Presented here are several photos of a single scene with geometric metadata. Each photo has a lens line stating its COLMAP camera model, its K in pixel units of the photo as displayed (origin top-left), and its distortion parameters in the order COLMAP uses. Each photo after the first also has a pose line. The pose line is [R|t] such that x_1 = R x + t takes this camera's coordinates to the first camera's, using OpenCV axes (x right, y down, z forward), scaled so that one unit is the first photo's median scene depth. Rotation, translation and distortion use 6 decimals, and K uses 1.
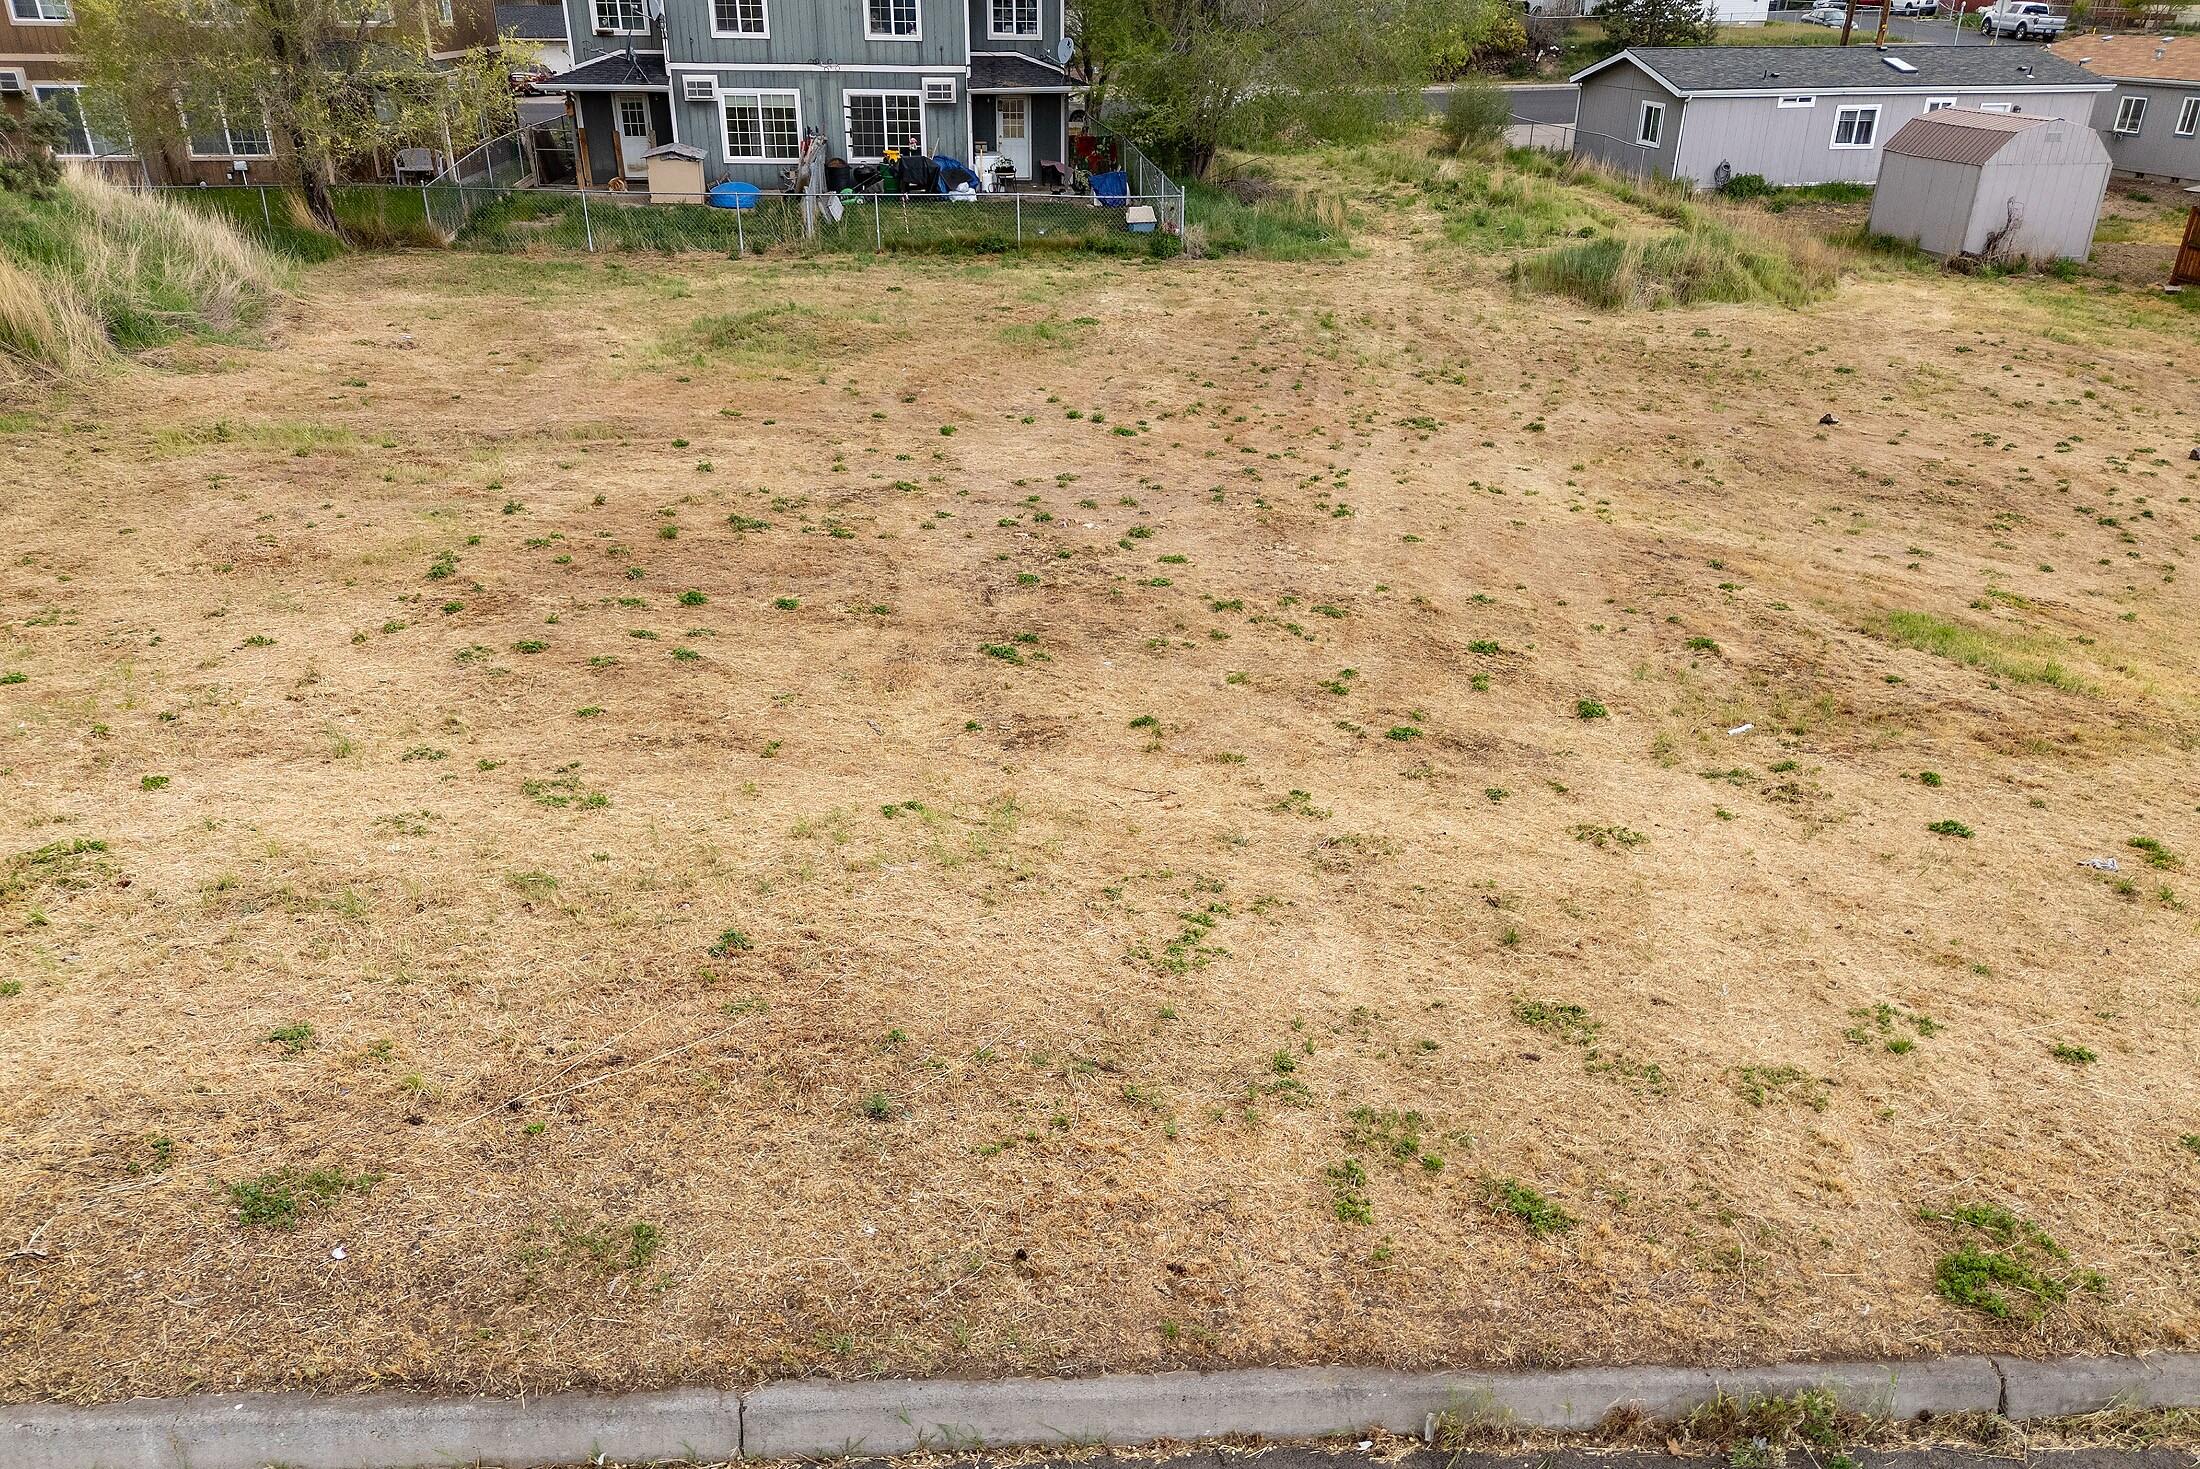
lens RADIAL K [[1618.9, 0, 1099.3], [0, 1618.9, 815.8], [0, 0, 1]] dist [0.080181, -0.075443]
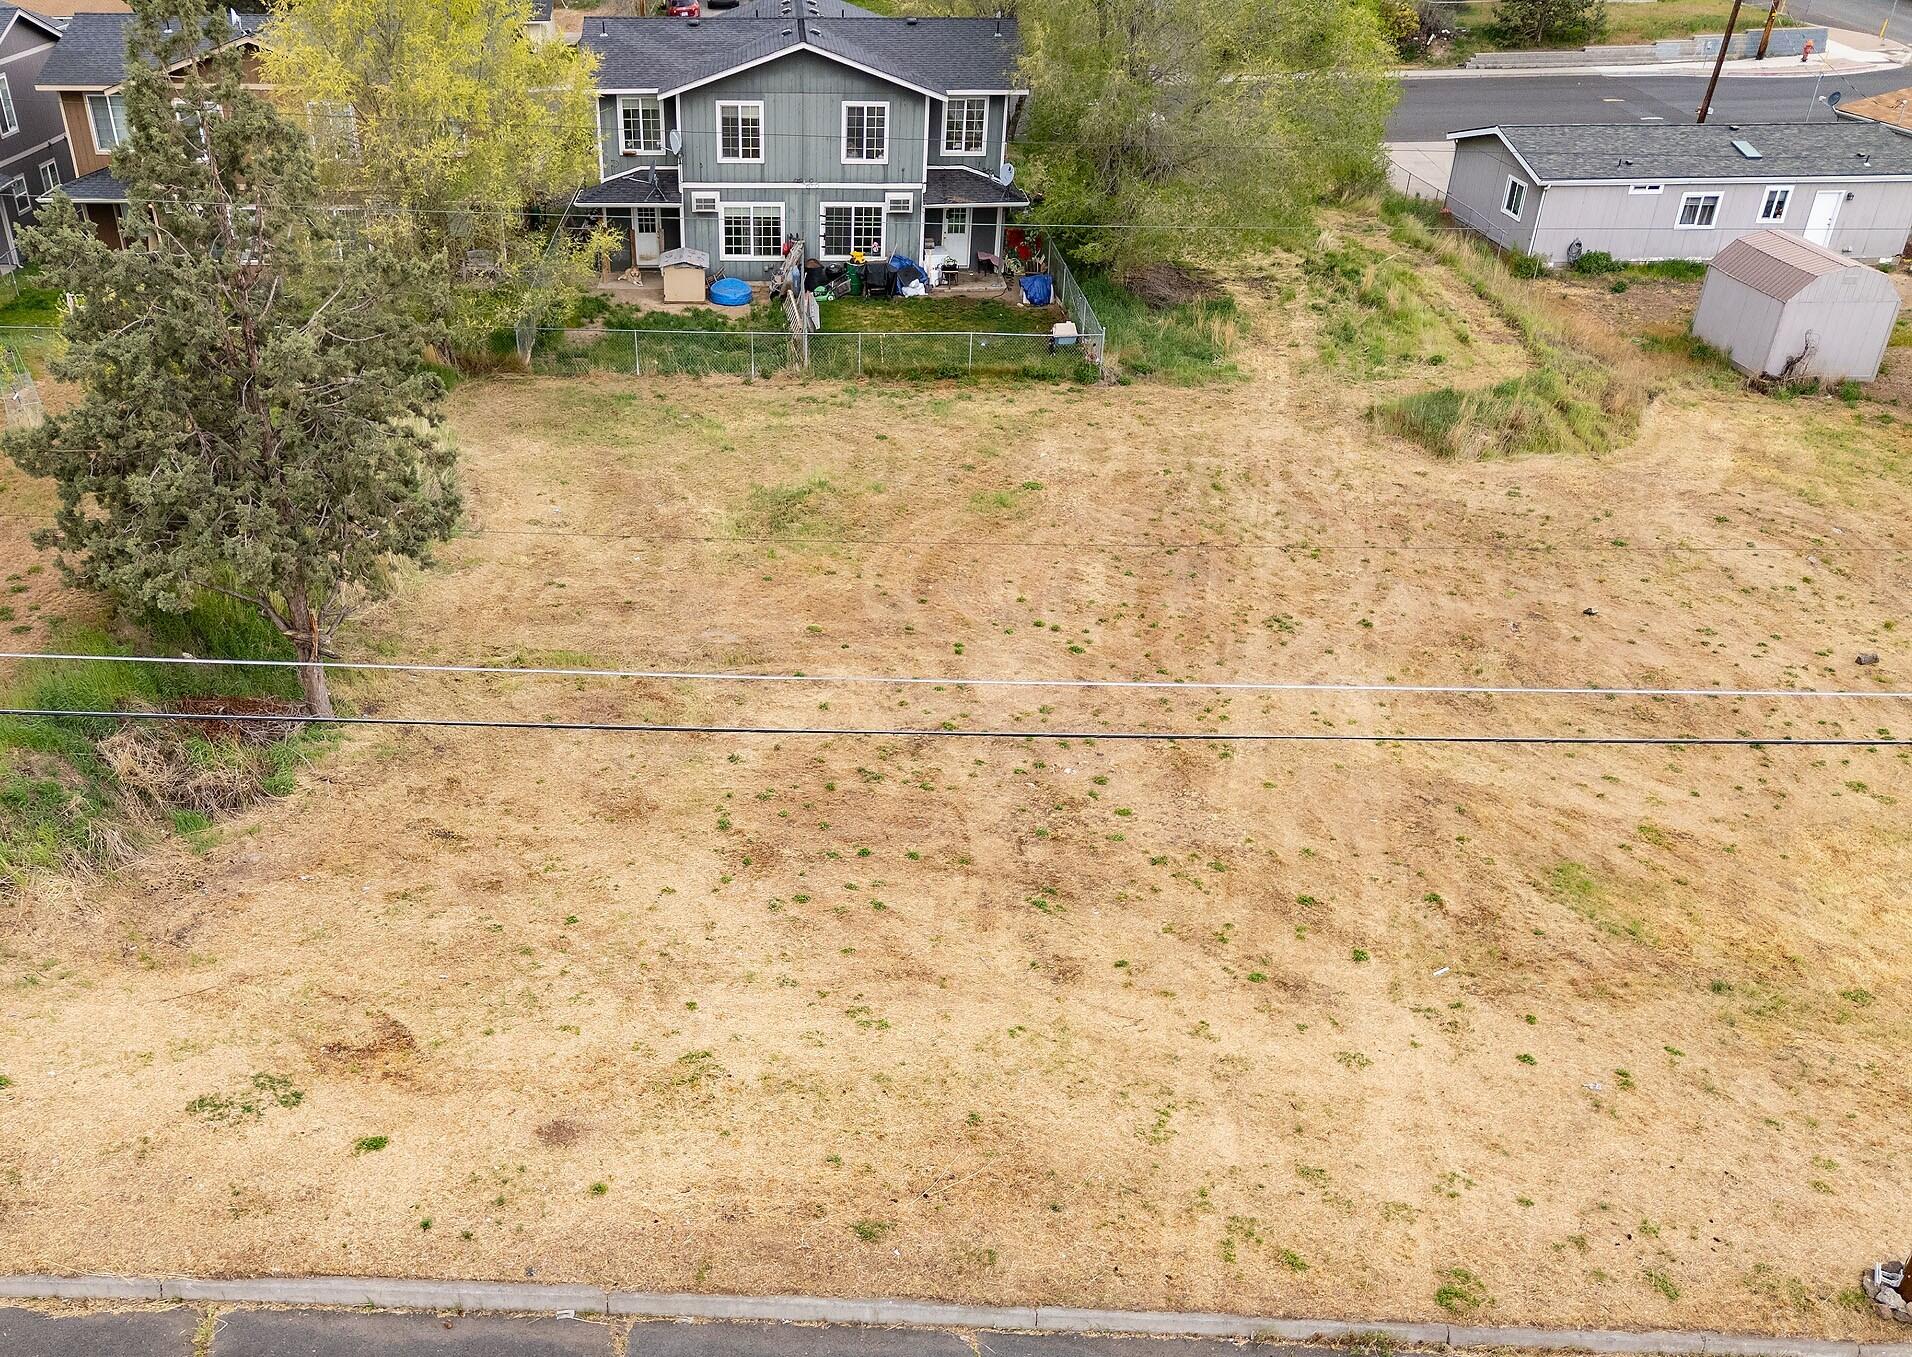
lens RADIAL K [[1620.9, 0, 812.9], [0, 1620.9, 812.4], [0, 0, 1]] dist [0.082048, -0.079168]
pose [[0.996300, 0.044949, -0.073256, -0.067819], [-0.038329, 0.995259, 0.089392, -0.130509], [0.076926, -0.086253, 0.993299, -0.314010]]
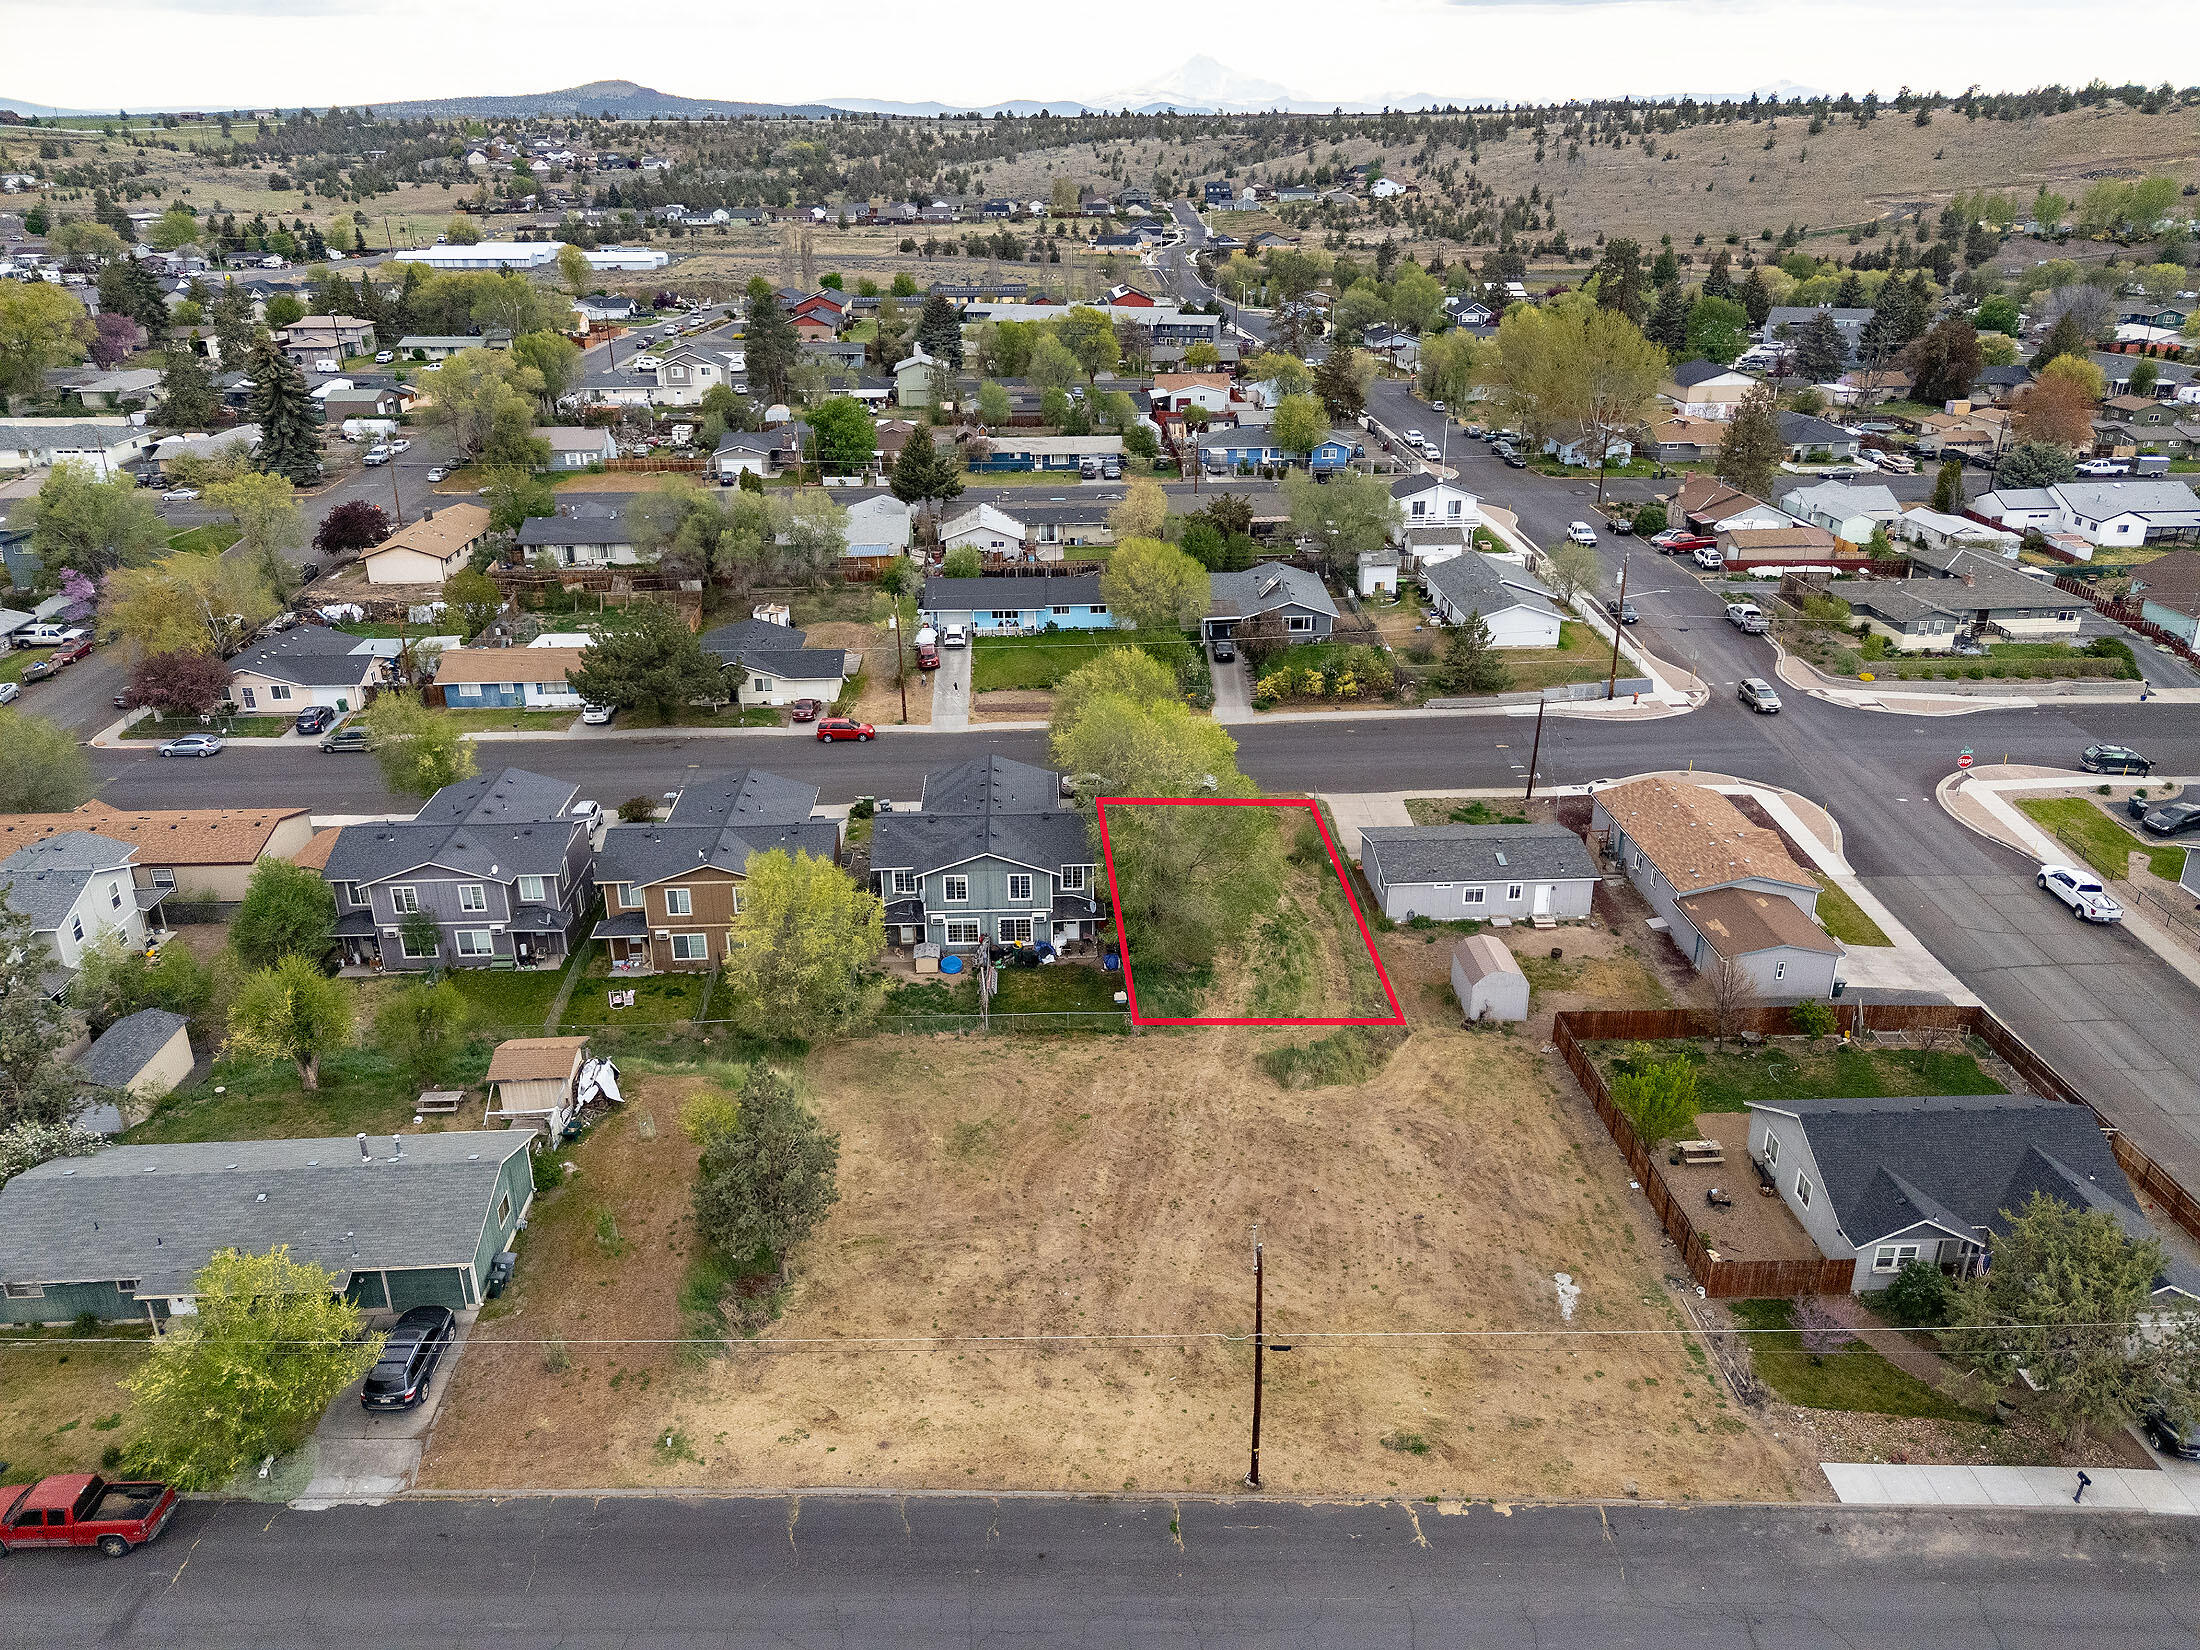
lens RADIAL K [[1615.7, 0, 1100.0], [0, 1615.7, 825.0], [0, 0, 1]] dist [0.075723, -0.068582]
pose [[0.998288, 0.017311, -0.055866, 0.147253], [-0.020913, 0.997695, -0.064555, -0.553999], [0.054620, 0.065613, 0.996349, -1.651591]]
